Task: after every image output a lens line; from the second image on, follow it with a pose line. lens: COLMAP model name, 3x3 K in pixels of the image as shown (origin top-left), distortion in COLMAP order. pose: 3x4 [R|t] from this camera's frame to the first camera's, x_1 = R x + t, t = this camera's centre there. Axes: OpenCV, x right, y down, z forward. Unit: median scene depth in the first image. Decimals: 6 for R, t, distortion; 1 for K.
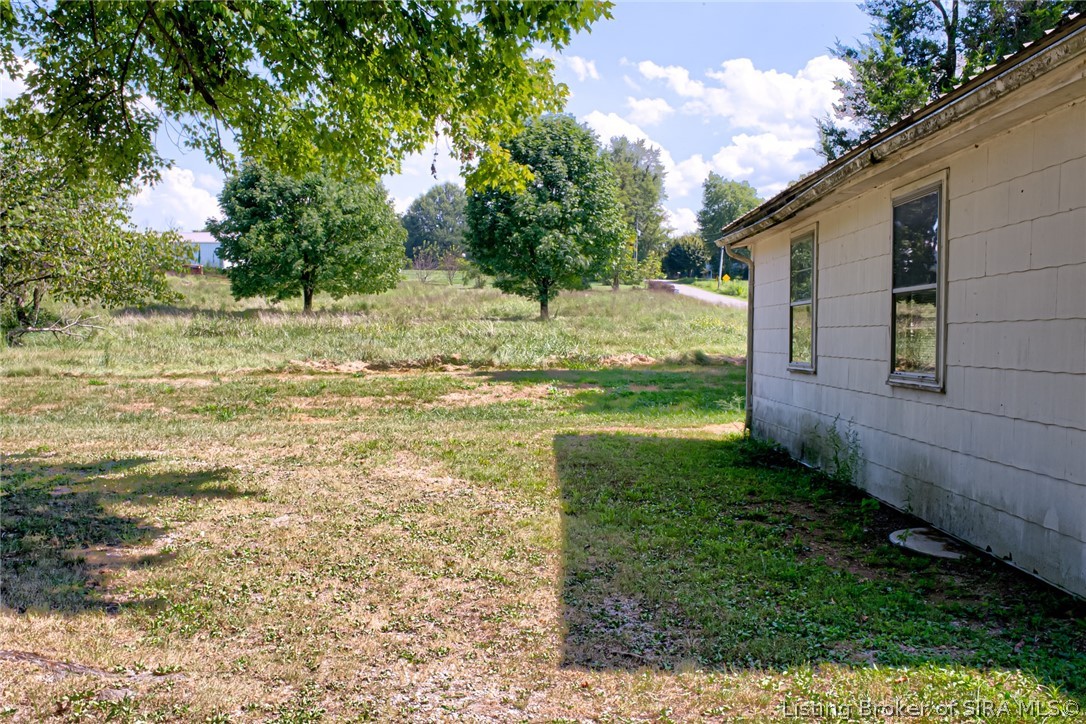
lens RADIAL K [[1041.5, 0, 543.0], [0, 1041.5, 362.0], [0, 0, 1]] dist [0.005243, 0.000747]
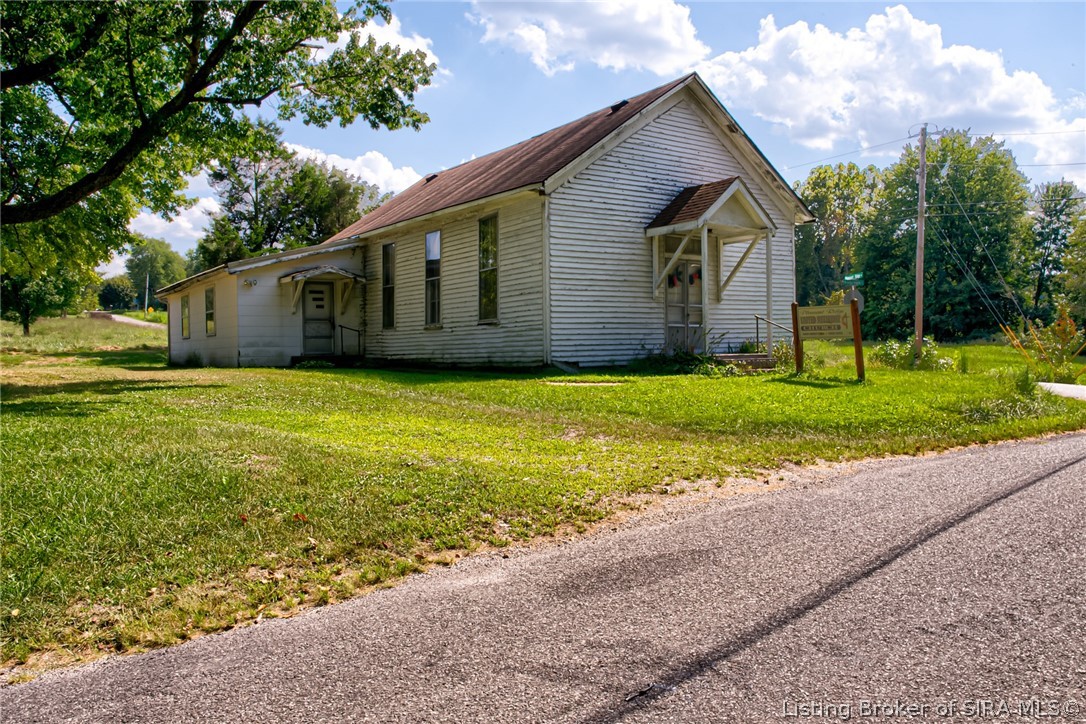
lens RADIAL K [[819.0, 0, 543.0], [0, 819.0, 362.0], [0, 0, 1]] dist [-0.045358, 0.000856]
pose [[0.810042, -0.030577, 0.585575, -0.050764], [0.040754, 0.999160, -0.004204, 0.021173], [-0.584955, 0.027270, 0.810608, -0.258310]]
